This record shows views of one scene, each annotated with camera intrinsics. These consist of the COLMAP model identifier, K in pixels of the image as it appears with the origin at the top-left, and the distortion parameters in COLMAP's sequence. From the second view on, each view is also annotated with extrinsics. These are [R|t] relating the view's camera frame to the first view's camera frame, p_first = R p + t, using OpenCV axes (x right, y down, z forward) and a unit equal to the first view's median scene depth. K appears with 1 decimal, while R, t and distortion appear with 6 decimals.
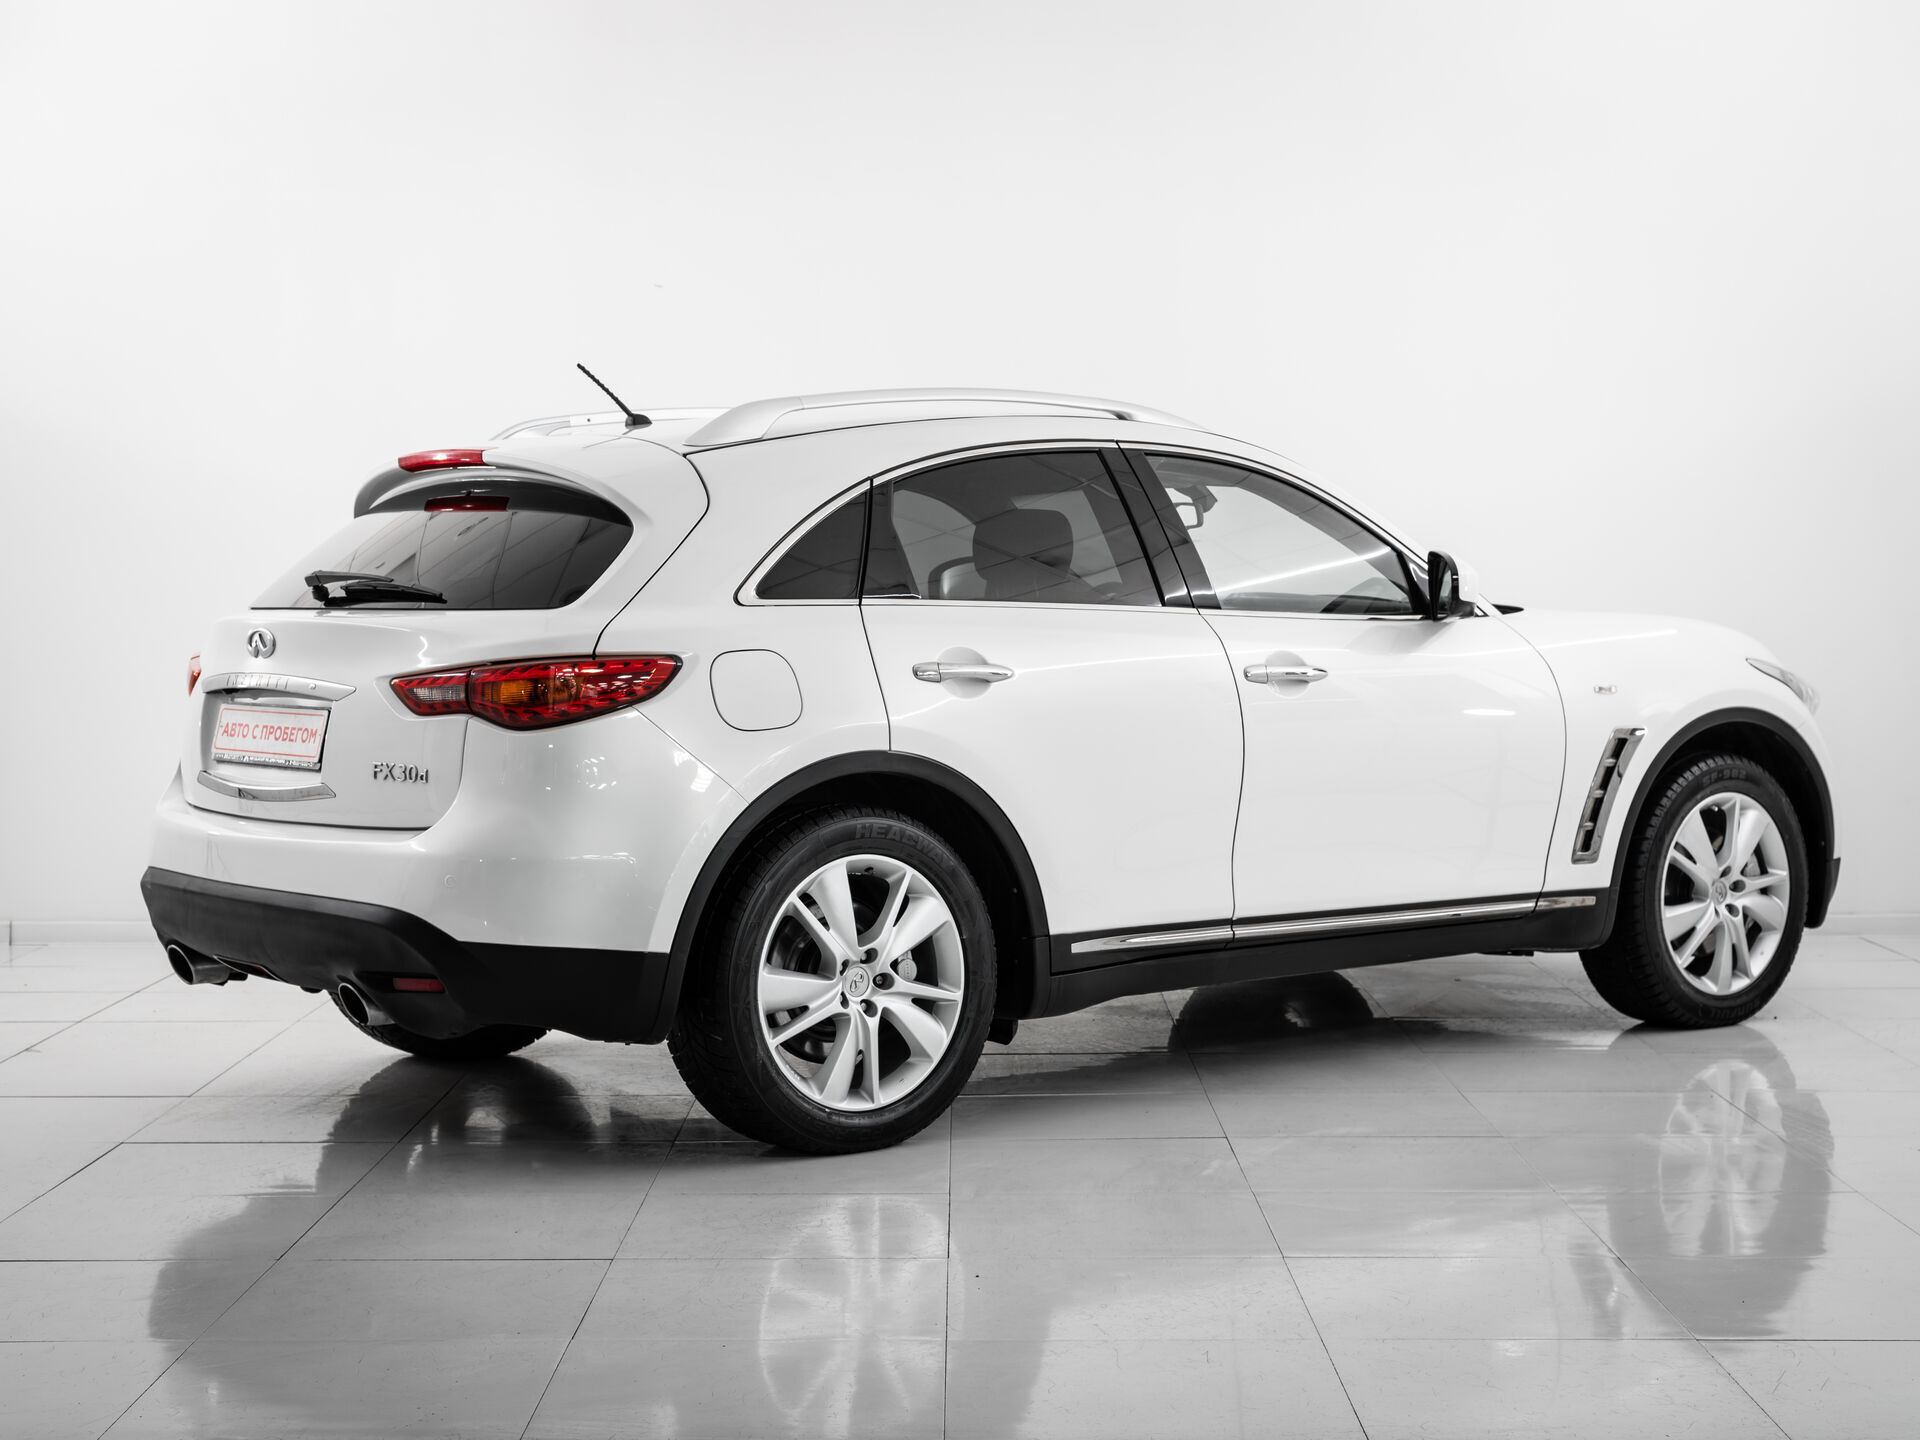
lens RADIAL K [[3754.8, 0, 960.0], [0, 3754.8, 720.0], [0, 0, 1]] dist [-0.158959, -0.191557]
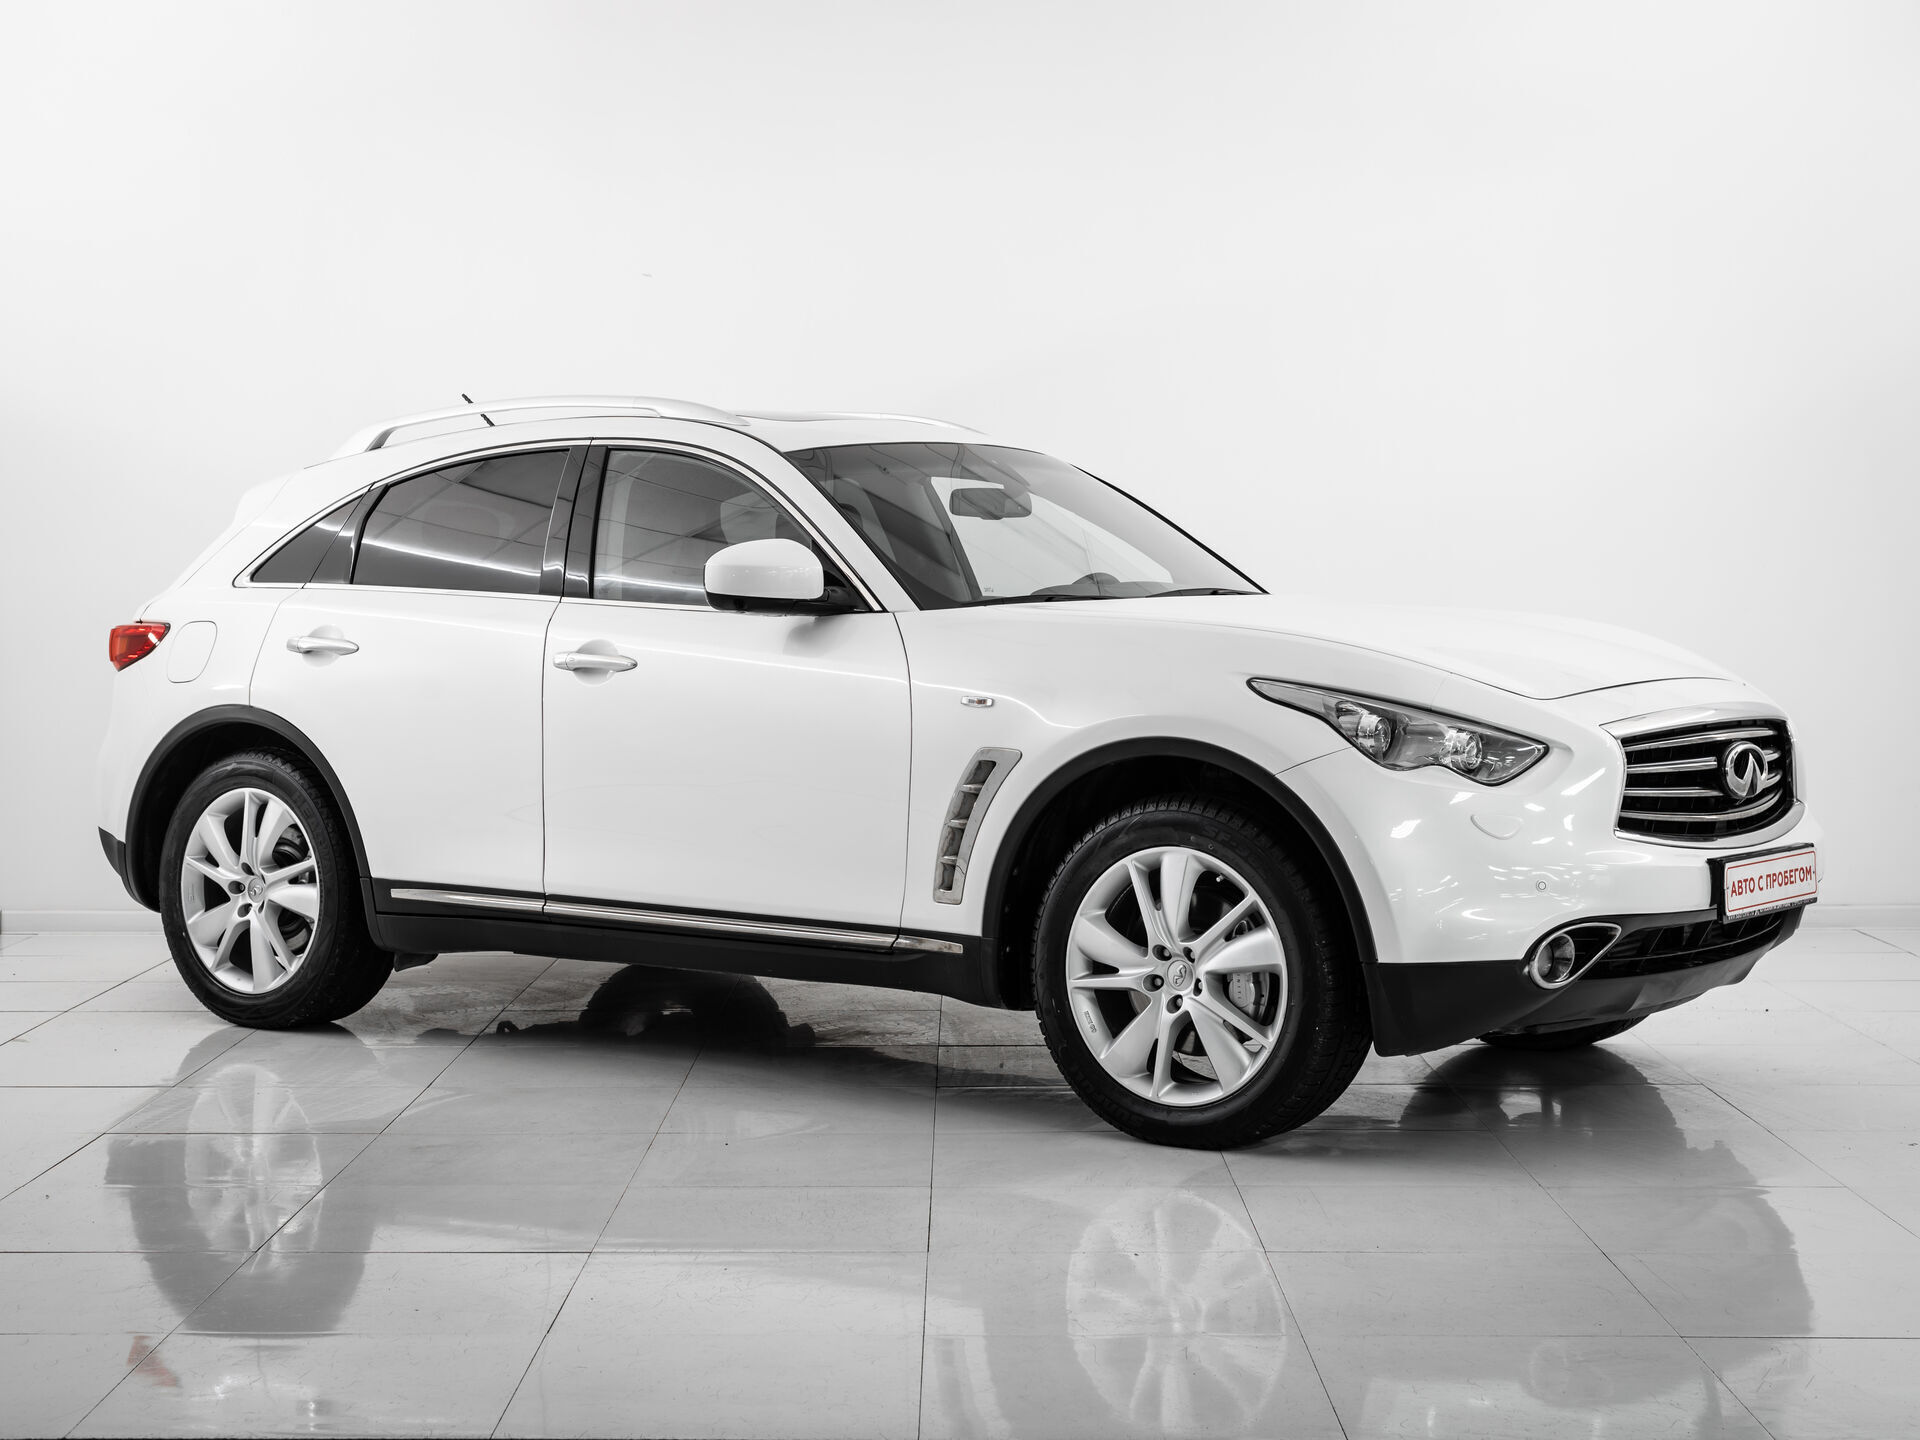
lens RADIAL K [[3754.8, 0, 960.0], [0, 3754.8, 720.0], [0, 0, 1]] dist [-0.158959, -0.191557]
pose [[0.120504, 0.048815, -0.991512, 1.026572], [-0.036655, 0.998328, 0.044696, -0.042379], [0.992036, 0.030958, 0.122092, 0.904232]]
